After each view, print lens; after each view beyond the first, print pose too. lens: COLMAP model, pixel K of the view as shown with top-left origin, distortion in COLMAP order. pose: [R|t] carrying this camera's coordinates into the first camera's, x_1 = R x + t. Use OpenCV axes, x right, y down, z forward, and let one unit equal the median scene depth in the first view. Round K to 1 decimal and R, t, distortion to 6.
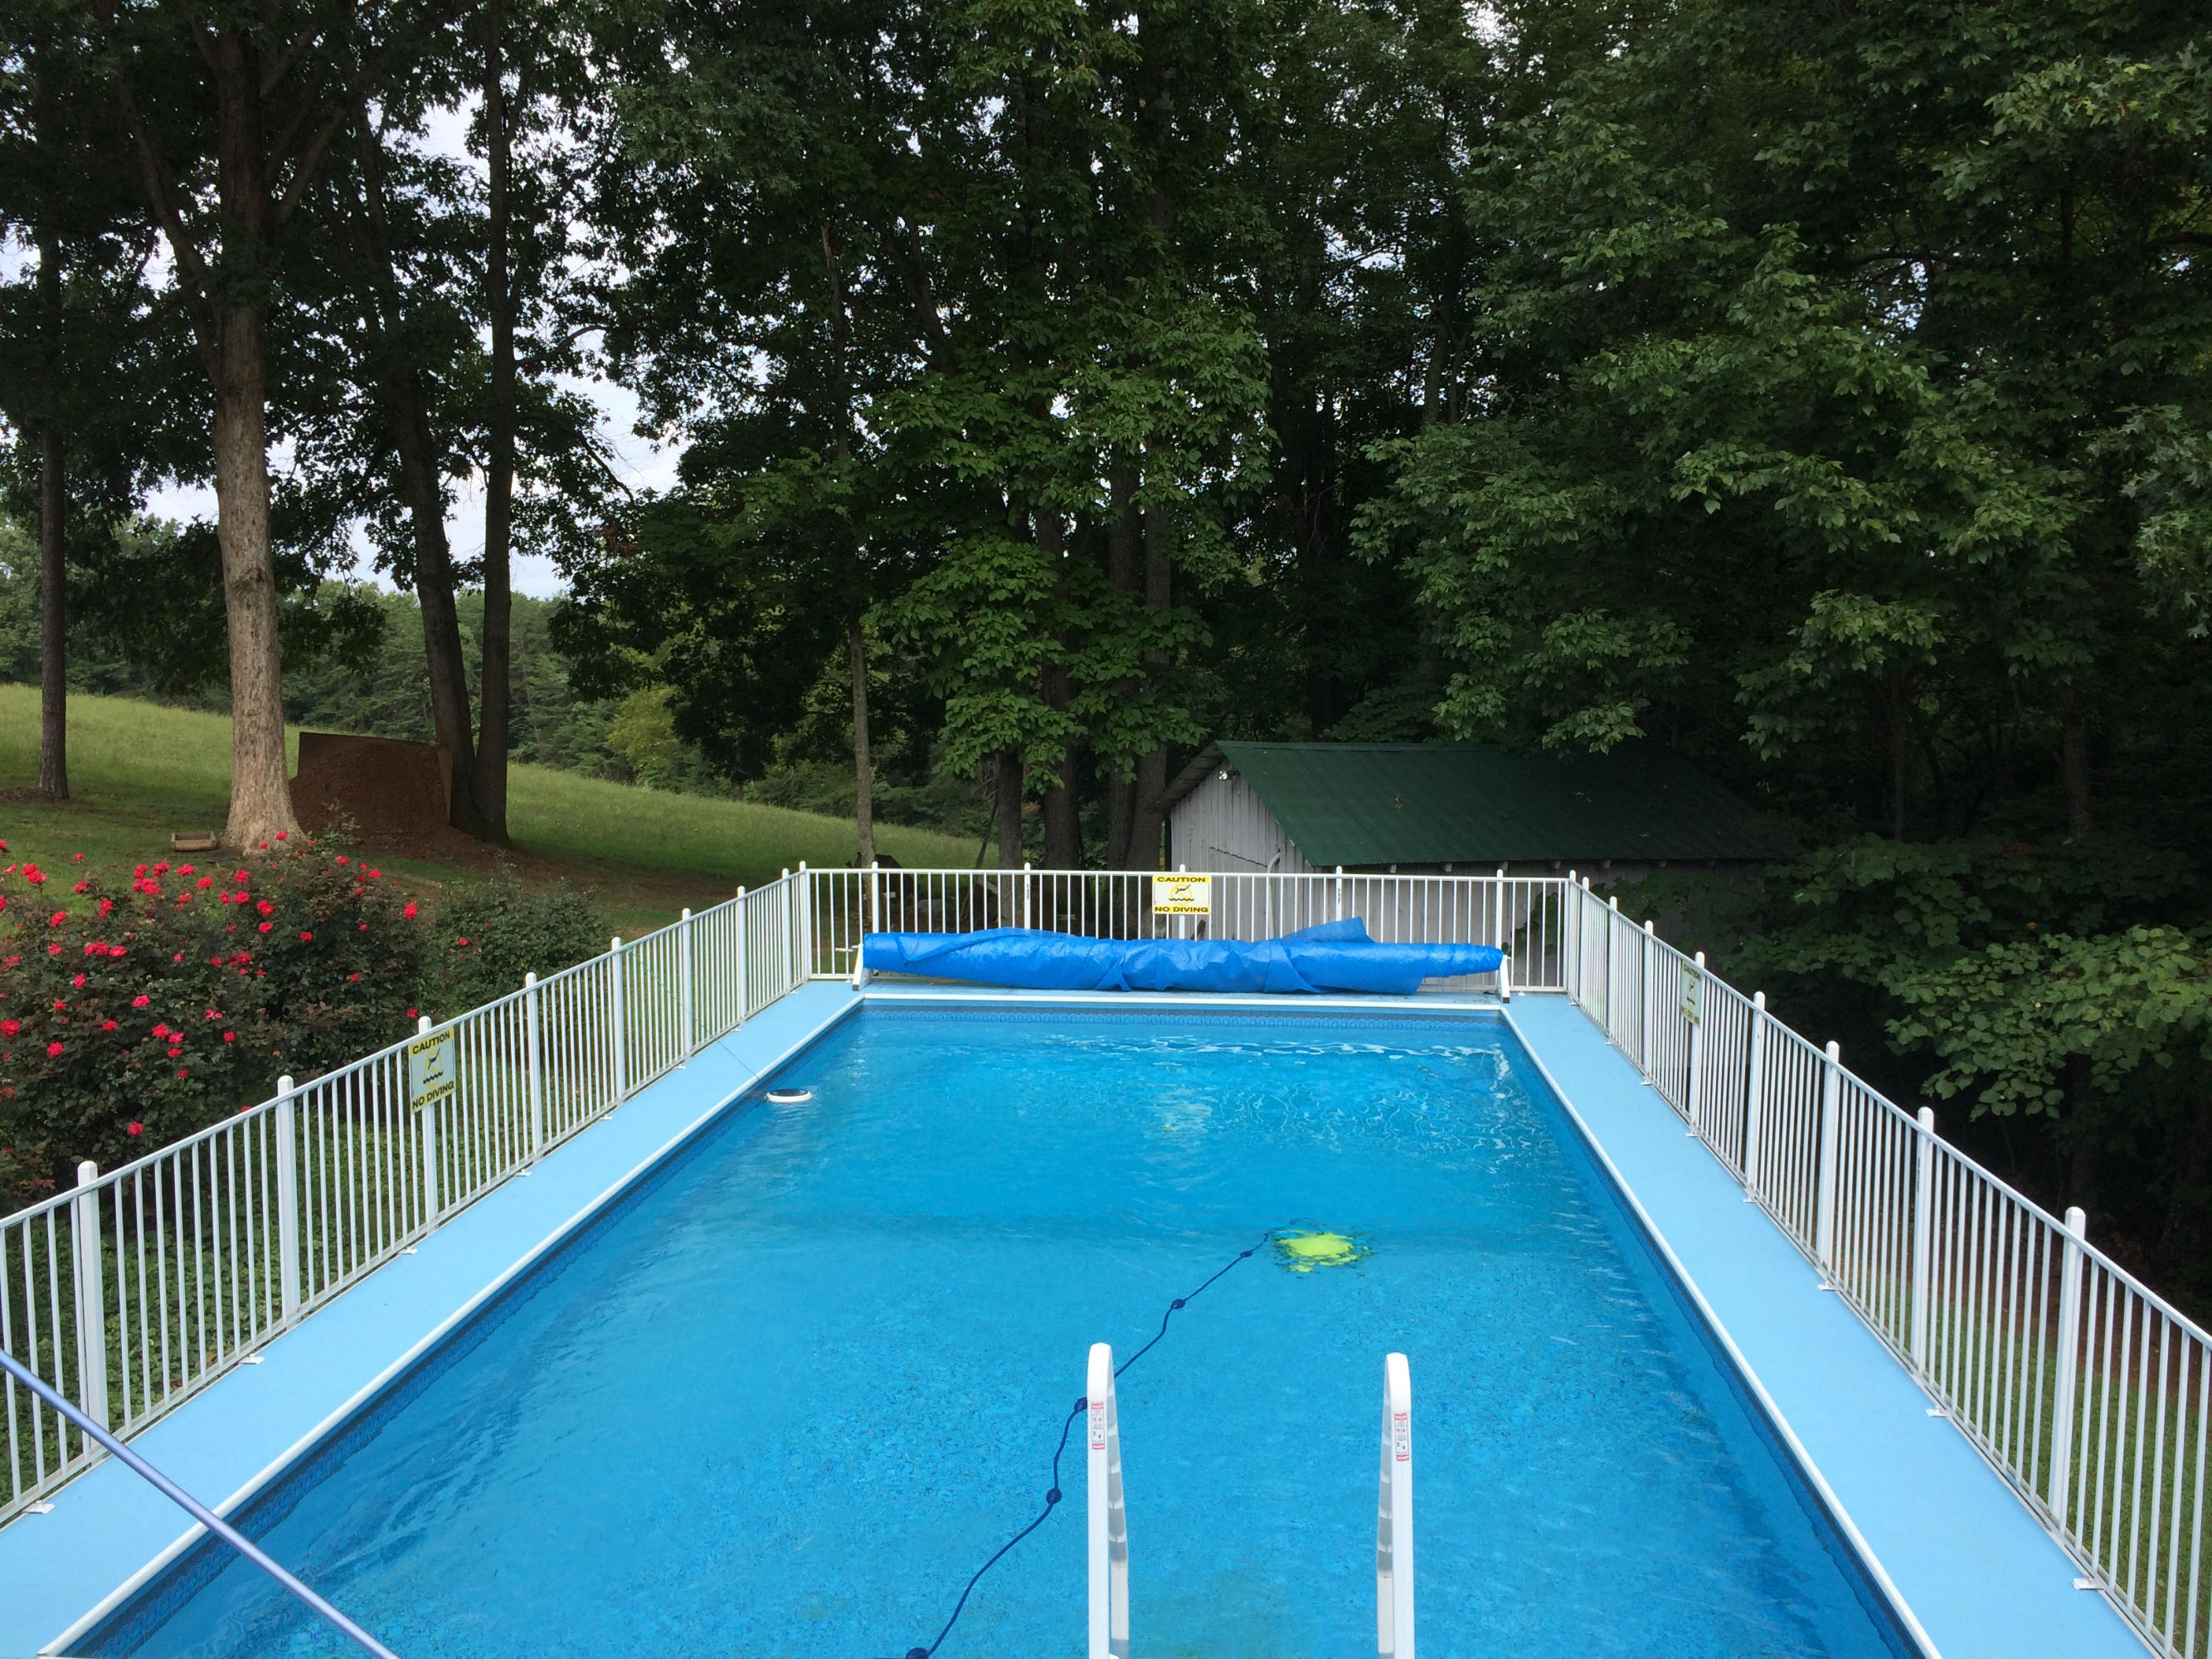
lens RADIAL K [[1944.1, 0, 1072.8], [0, 1944.1, 797.9], [0, 0, 1]] dist [0.099521, -0.100498]
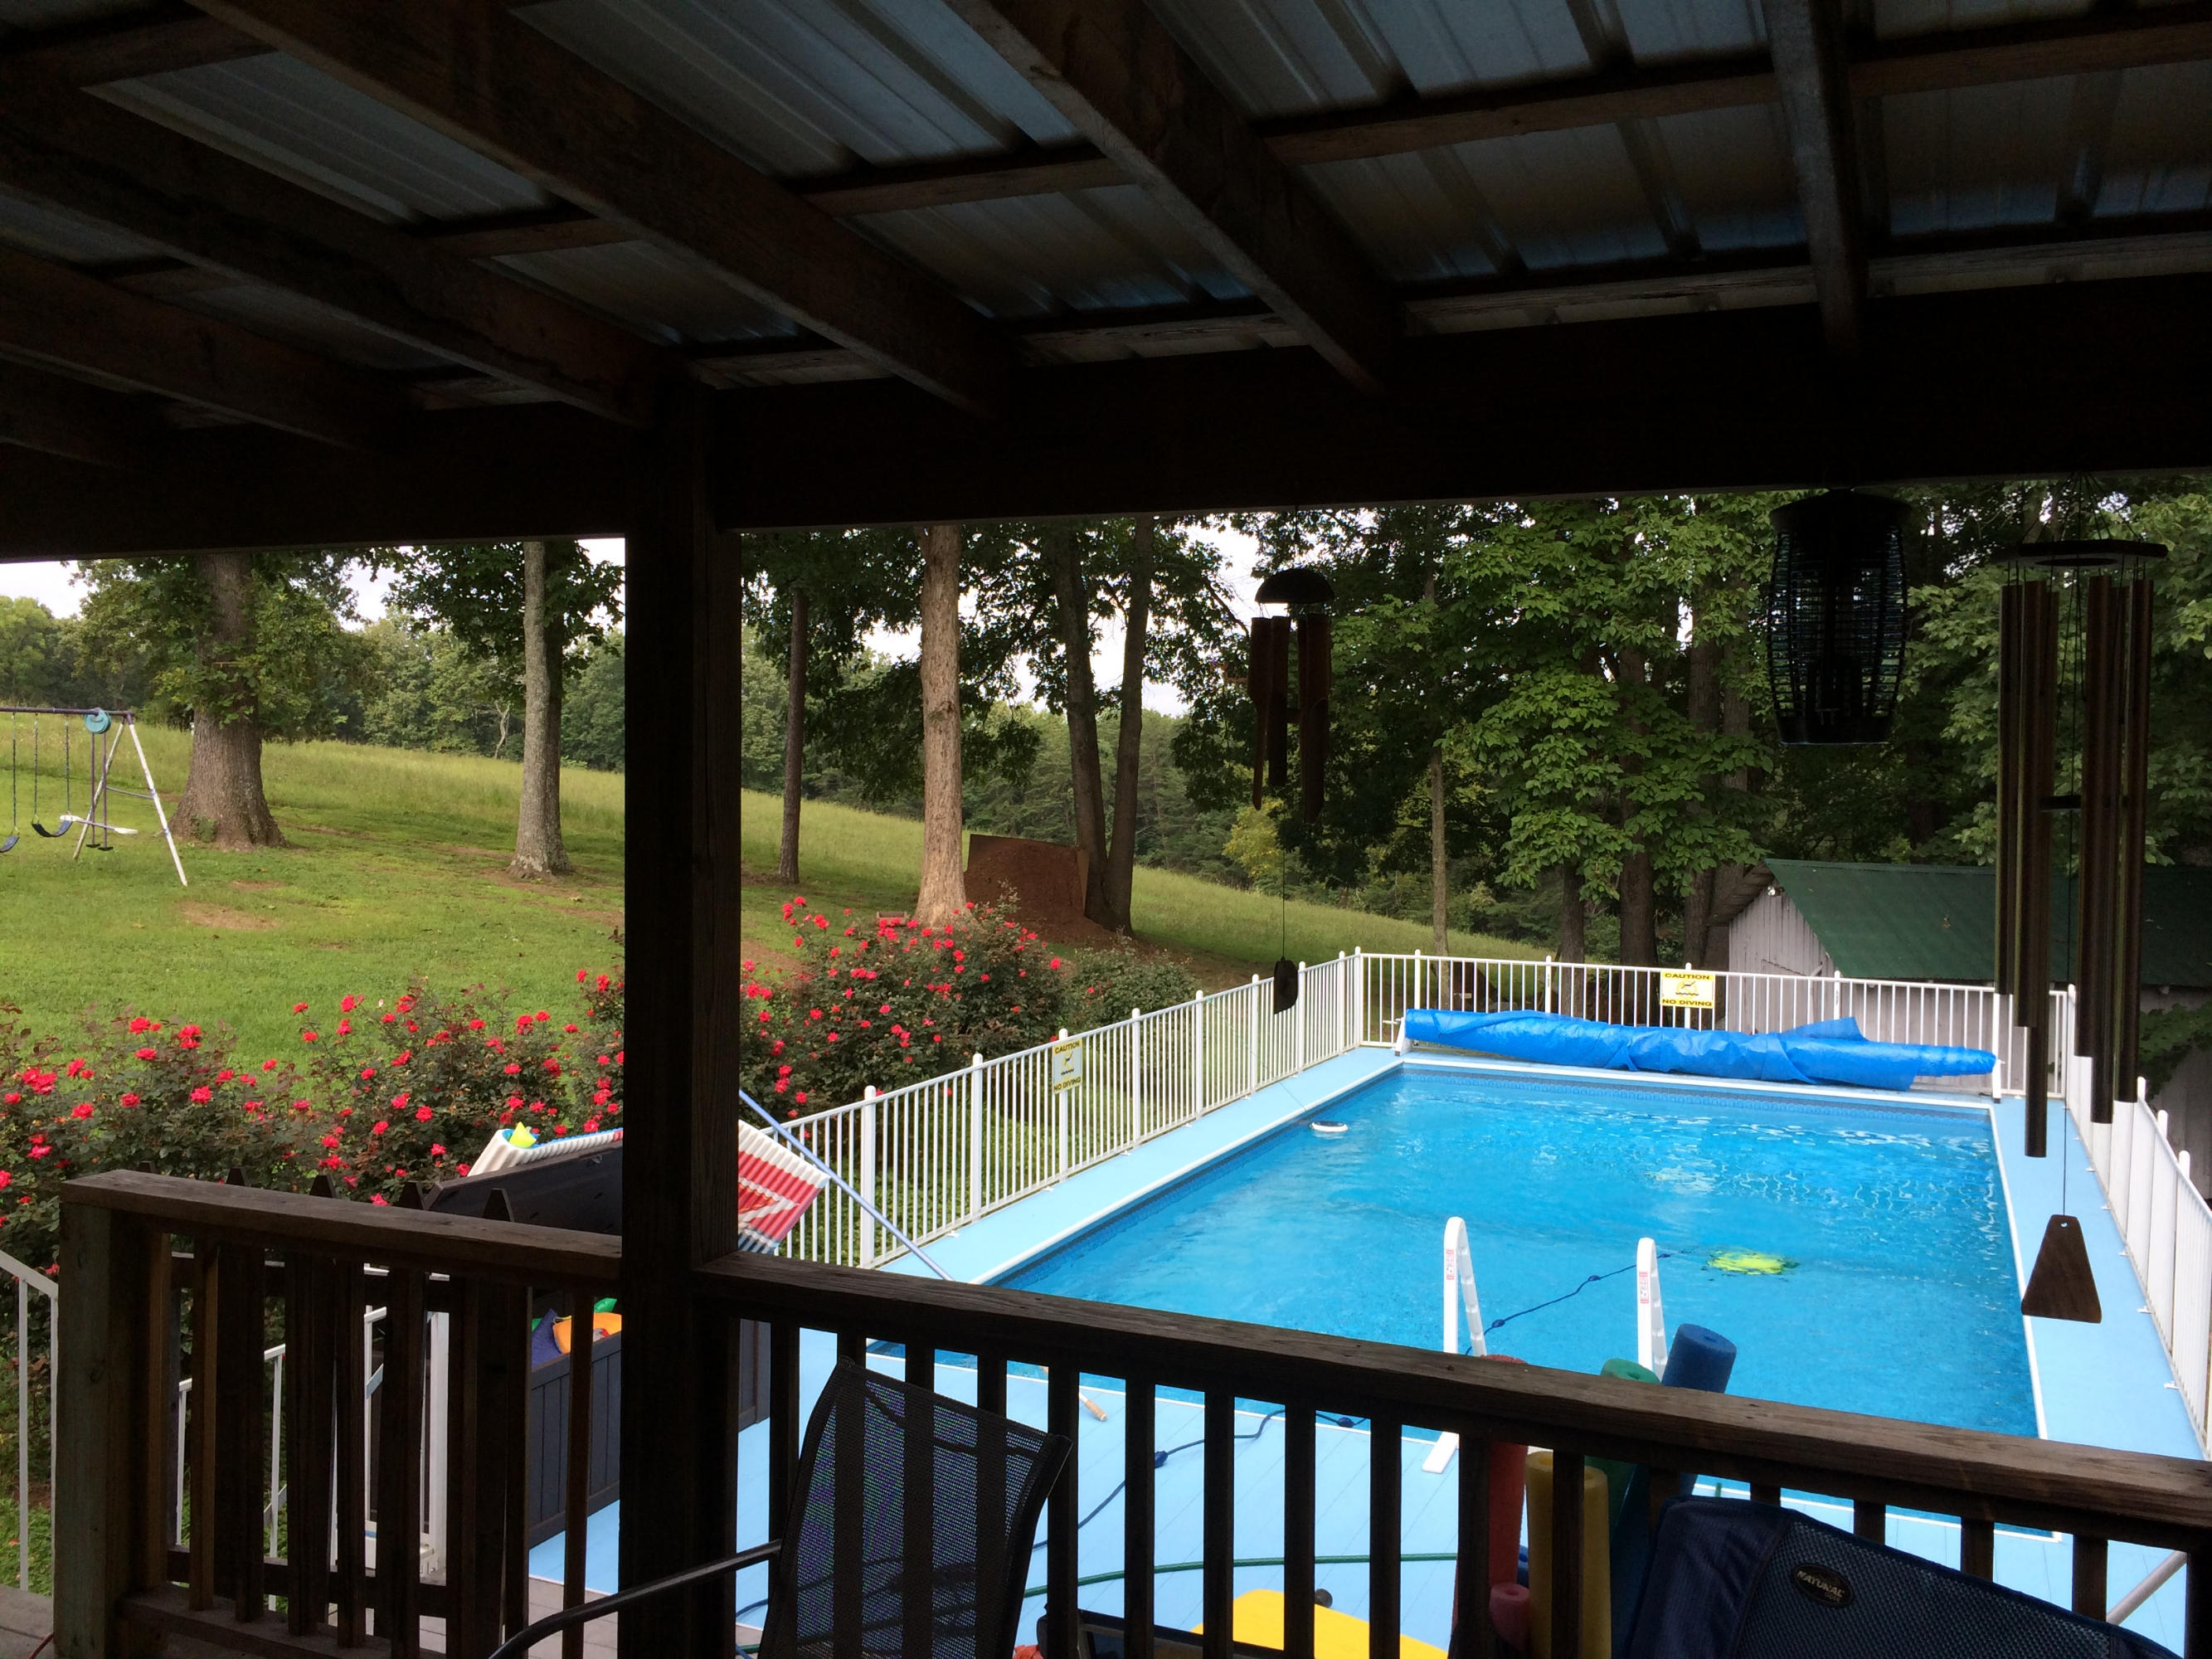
lens RADIAL K [[1944.1, 0, 1087.9], [0, 1944.1, 819.6], [0, 0, 1]] dist [0.099521, -0.100498]
pose [[0.952748, 0.020572, -0.303063, 0.044215], [-0.034855, 0.998518, -0.041795, 0.006664], [0.301754, 0.050384, 0.952054, -0.137089]]
